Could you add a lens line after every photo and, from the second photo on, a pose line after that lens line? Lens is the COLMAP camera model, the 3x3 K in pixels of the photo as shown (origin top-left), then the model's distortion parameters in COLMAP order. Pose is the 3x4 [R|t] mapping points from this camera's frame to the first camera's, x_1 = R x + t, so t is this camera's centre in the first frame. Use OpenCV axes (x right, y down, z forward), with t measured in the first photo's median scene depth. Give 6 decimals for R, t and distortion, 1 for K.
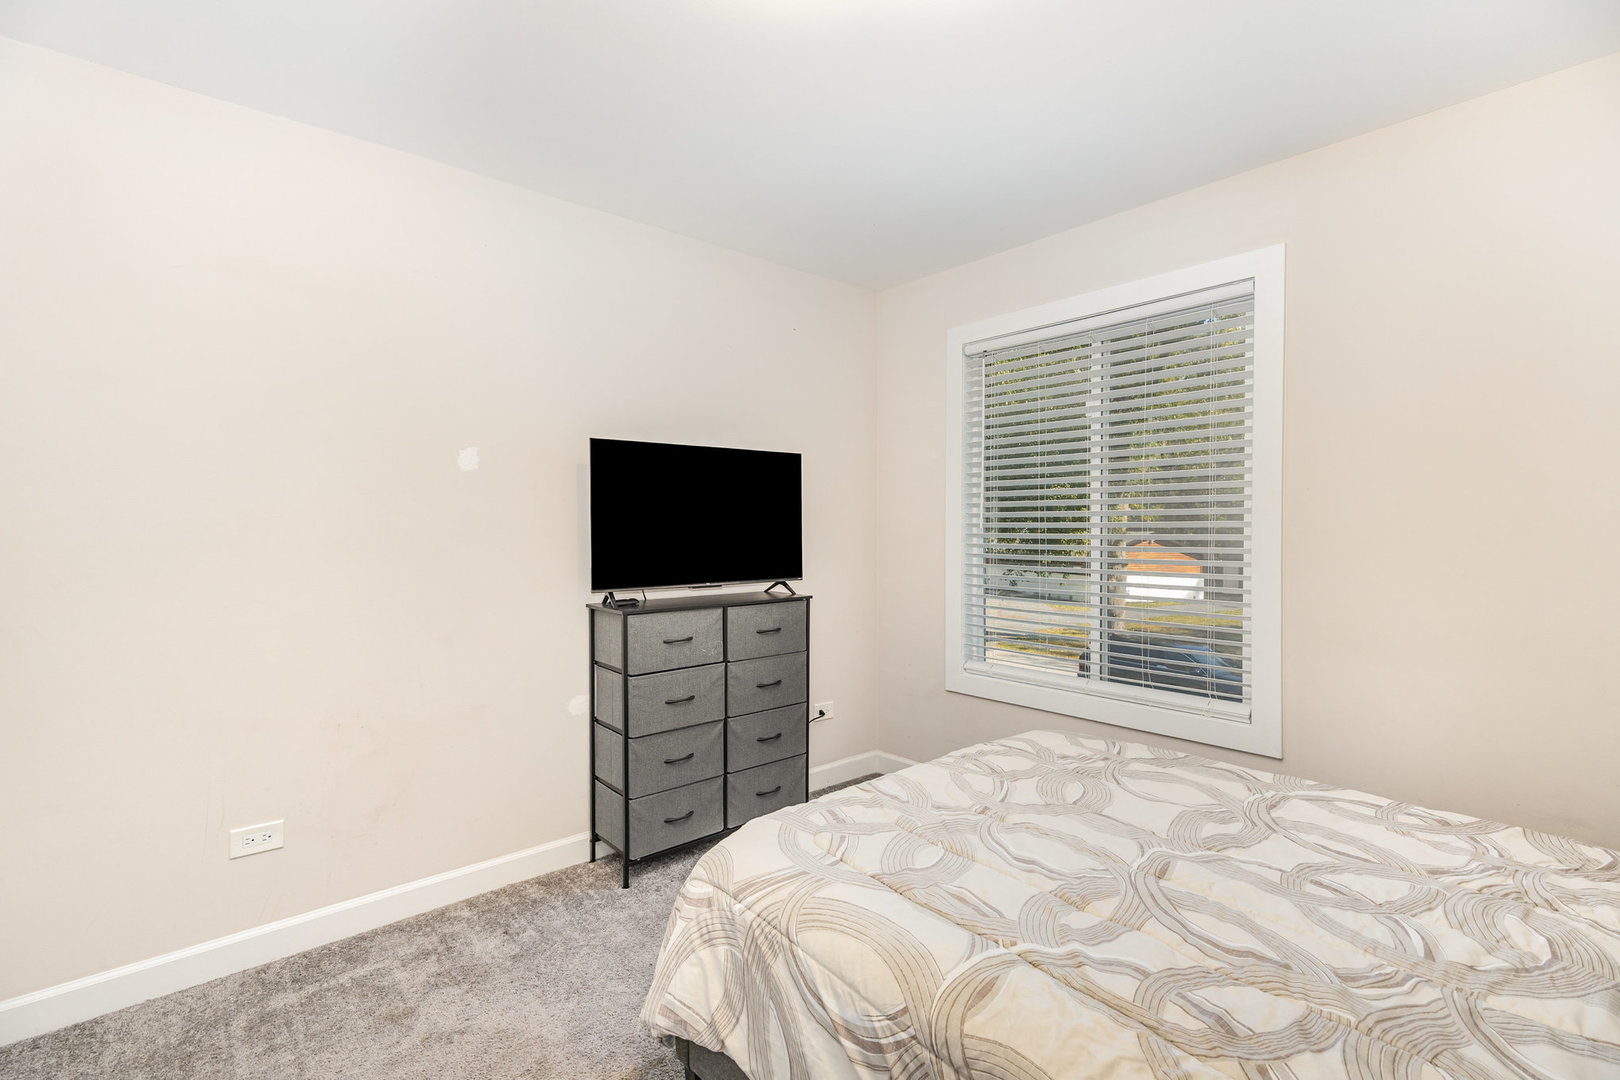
lens RADIAL K [[744.4, 0, 802.9], [0, 744.4, 537.4], [0, 0, 1]] dist [0.014088, -0.000088]
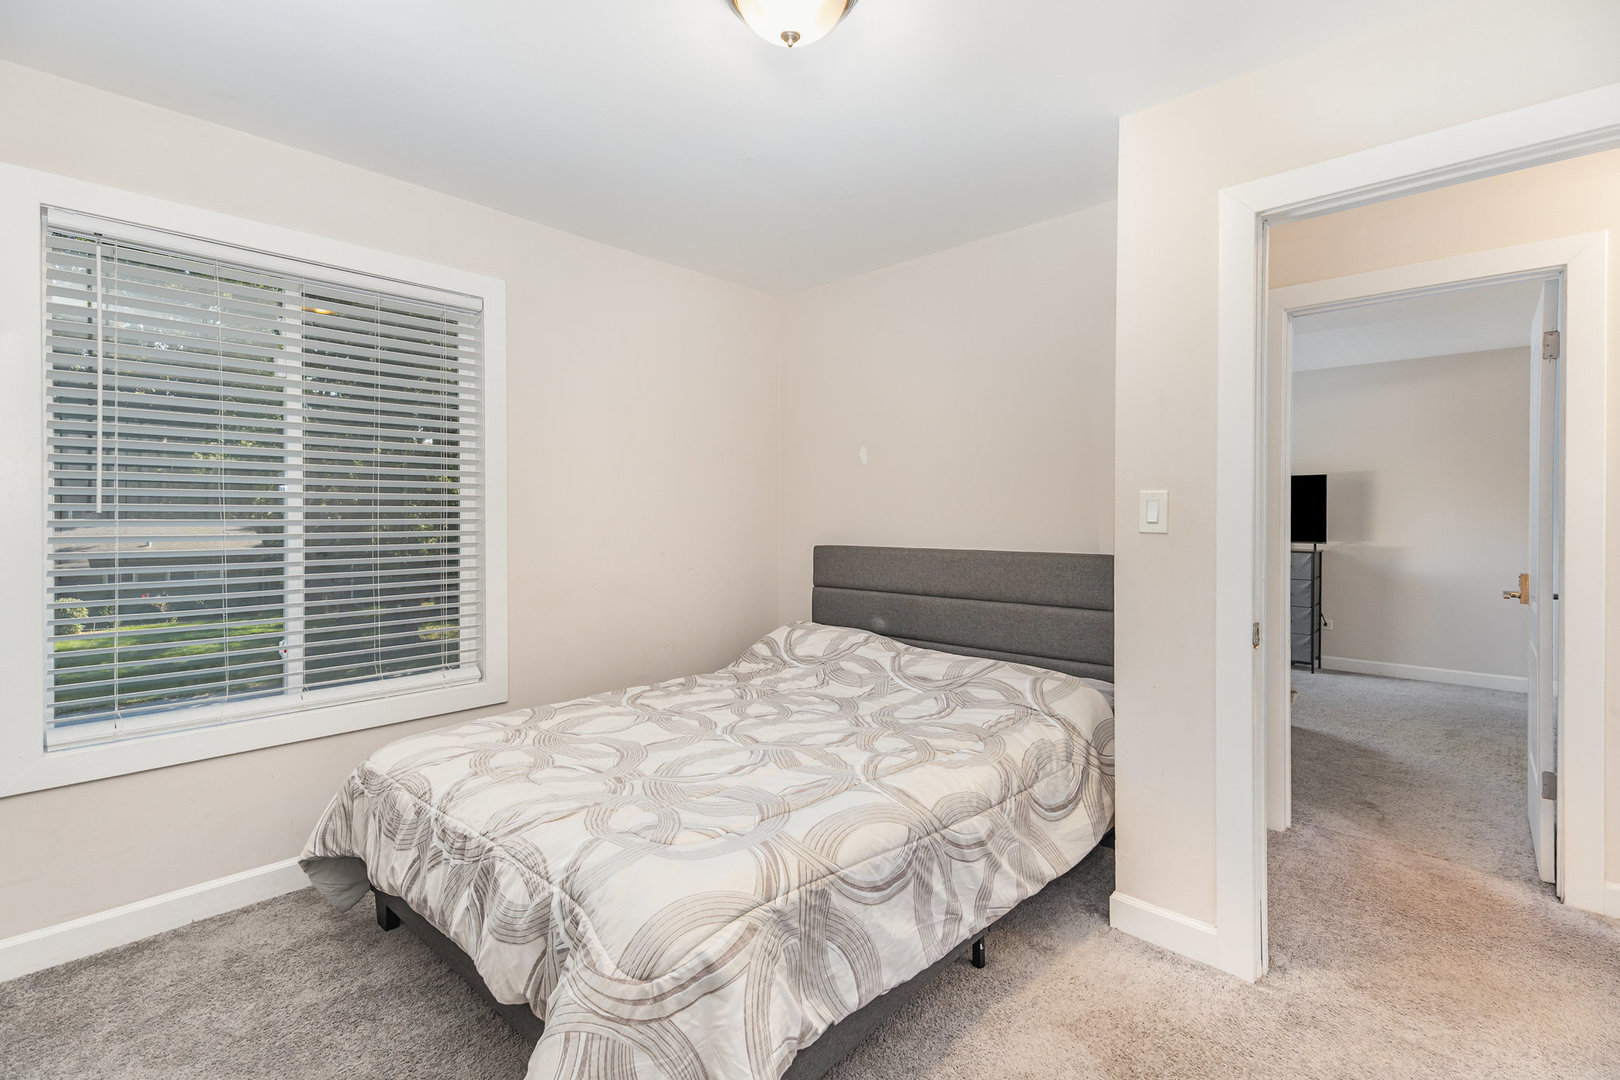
lens RADIAL K [[744.4, 0, 815.2], [0, 744.4, 527.6], [0, 0, 1]] dist [0.014088, -0.000088]
pose [[-0.092756, -0.019002, 0.995508, -0.760315], [0.010890, 0.999739, 0.020097, -0.009390], [-0.995629, 0.012705, -0.092525, 0.747990]]
